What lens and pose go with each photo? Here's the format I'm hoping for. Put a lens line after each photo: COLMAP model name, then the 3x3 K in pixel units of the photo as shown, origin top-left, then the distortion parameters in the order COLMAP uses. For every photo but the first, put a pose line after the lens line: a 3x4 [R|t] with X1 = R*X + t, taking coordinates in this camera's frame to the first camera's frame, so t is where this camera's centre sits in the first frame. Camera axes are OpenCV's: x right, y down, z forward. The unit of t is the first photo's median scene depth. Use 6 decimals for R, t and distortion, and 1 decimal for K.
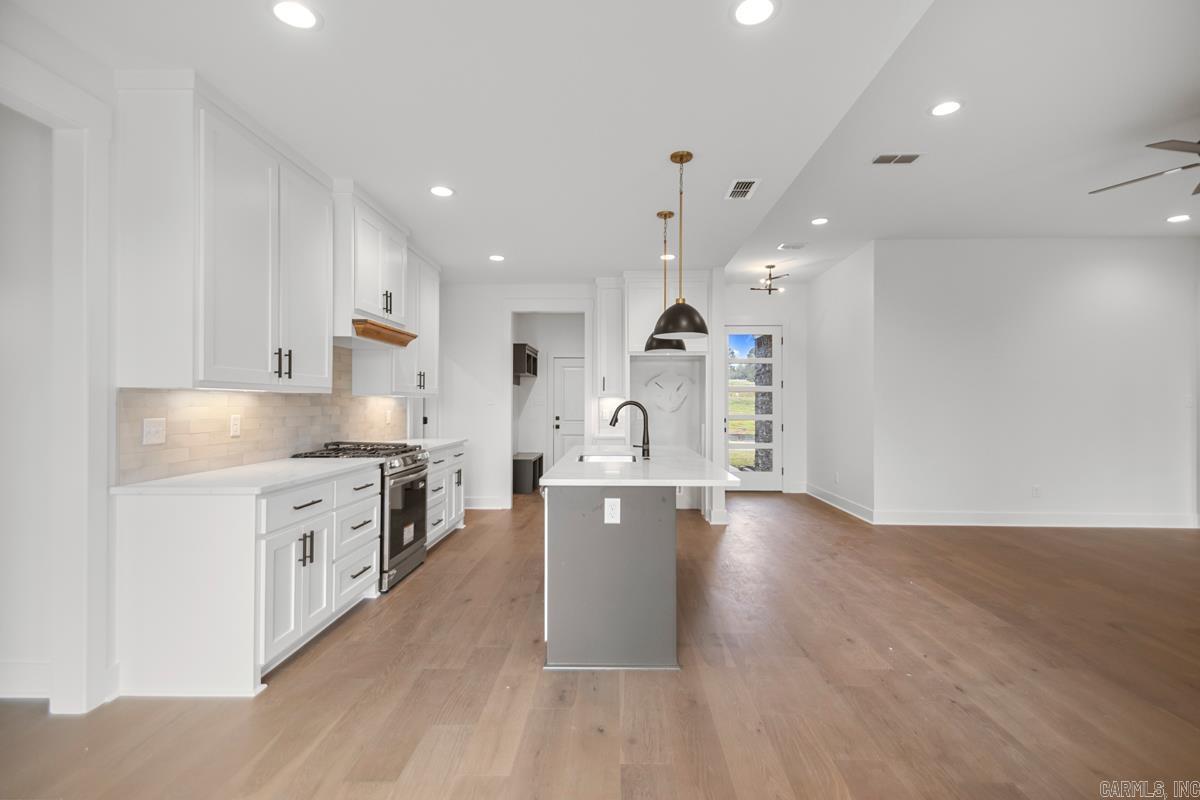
lens RADIAL K [[551.7, 0, 607.9], [0, 551.7, 403.0], [0, 0, 1]] dist [0.018833, -0.000820]
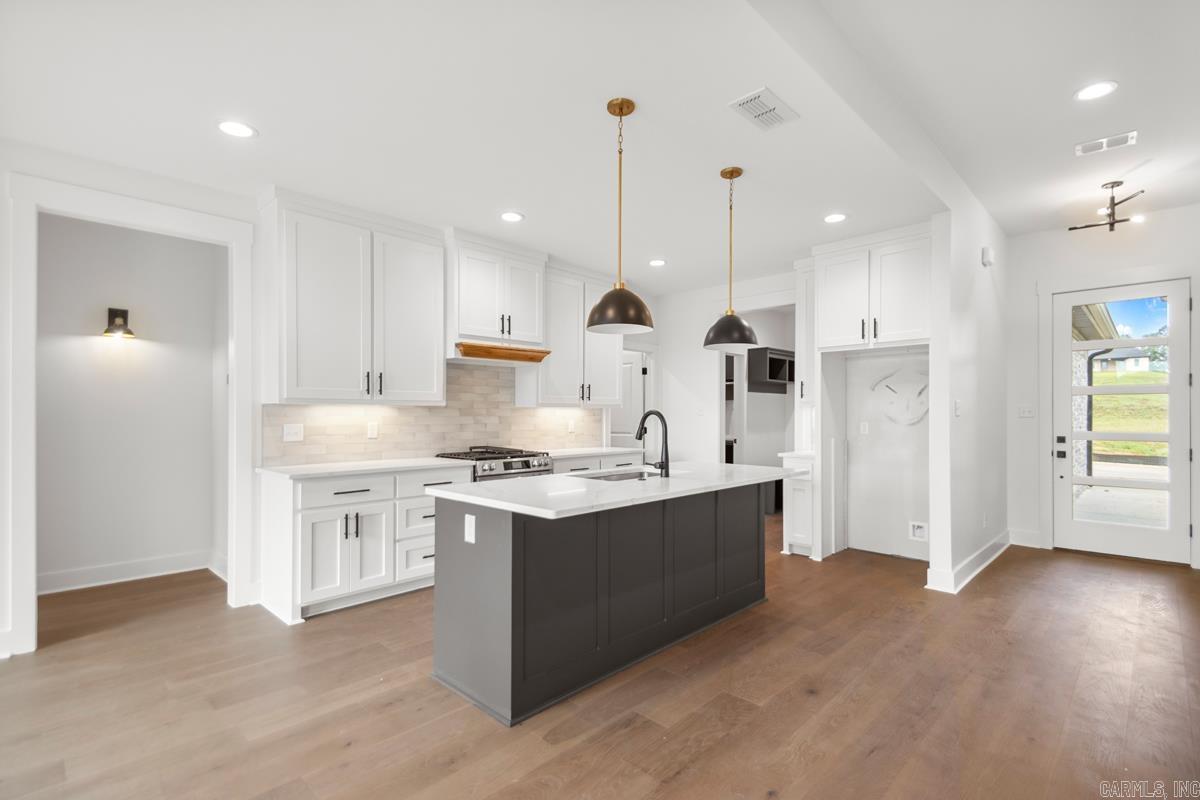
lens RADIAL K [[556.0, 0, 609.7], [0, 556.0, 414.6], [0, 0, 1]] dist [0.023370, -0.000545]
pose [[0.736083, -0.001276, -0.676890, 0.520680], [0.002027, 0.999998, 0.000319, 0.002662], [0.676888, -0.001606, 0.736084, 0.299130]]
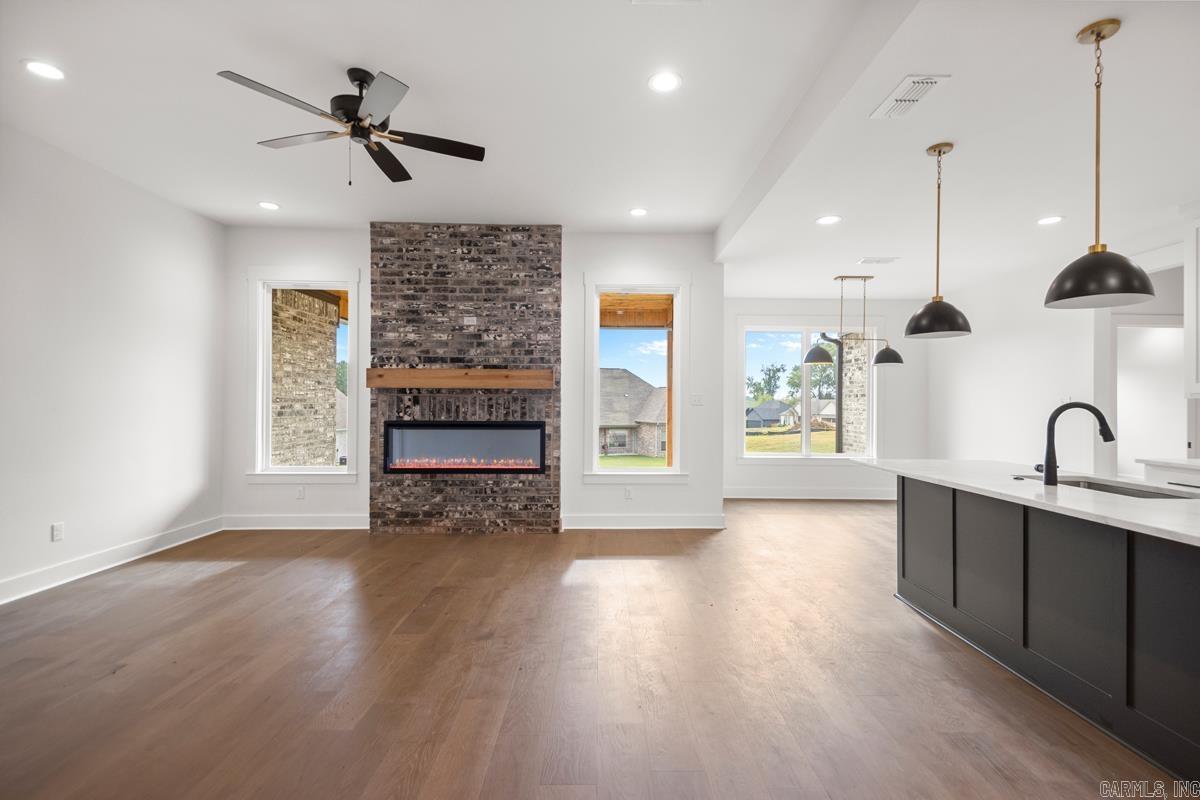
lens RADIAL K [[548.5, 0, 613.8], [0, 548.5, 400.6], [0, 0, 1]] dist [0.030374, -0.015890]
pose [[-0.998908, -0.011458, -0.045303, 0.574754], [-0.011229, 0.999923, -0.005305, 0.003182], [0.045360, -0.004790, -0.998959, 1.502542]]
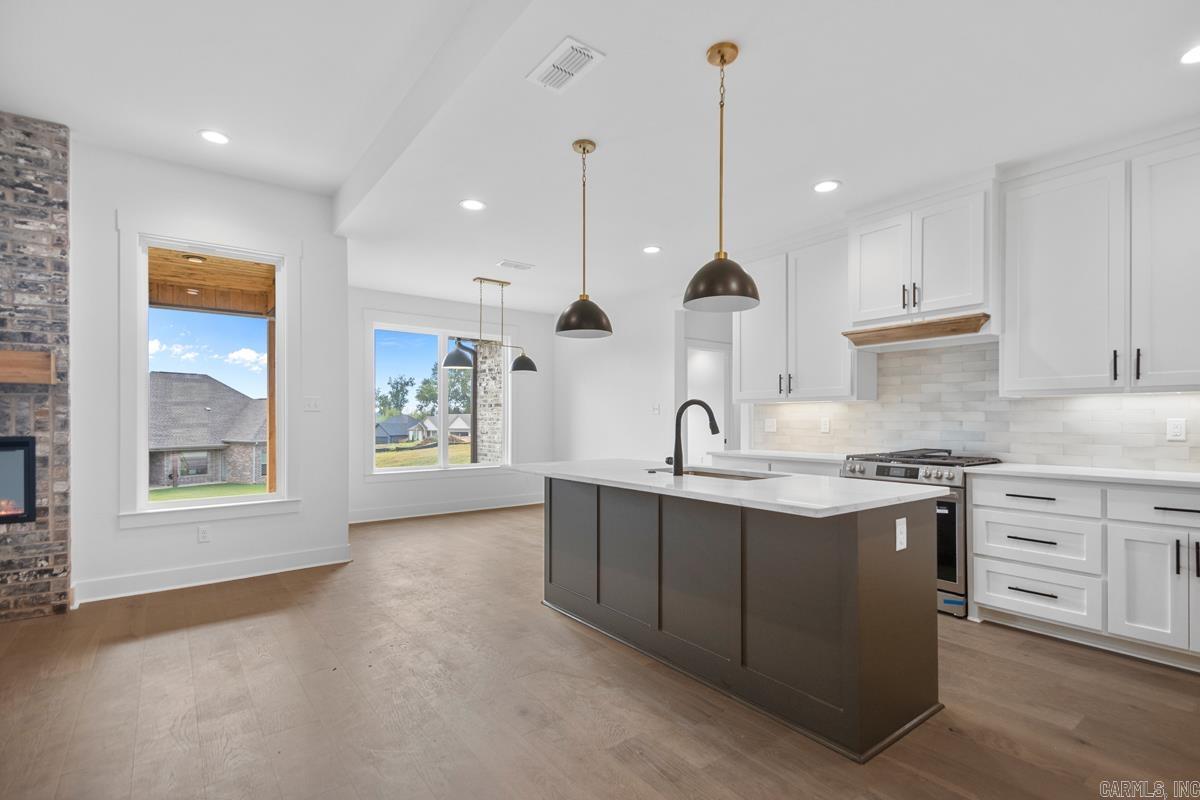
lens RADIAL K [[556.9, 0, 607.7], [0, 556.9, 416.1], [0, 0, 1]] dist [0.040526, -0.018059]
pose [[-0.776683, -0.005967, -0.629863, 0.552179], [-0.001224, 0.999968, -0.007963, 0.022066], [0.629891, -0.005414, -0.776665, 1.377566]]
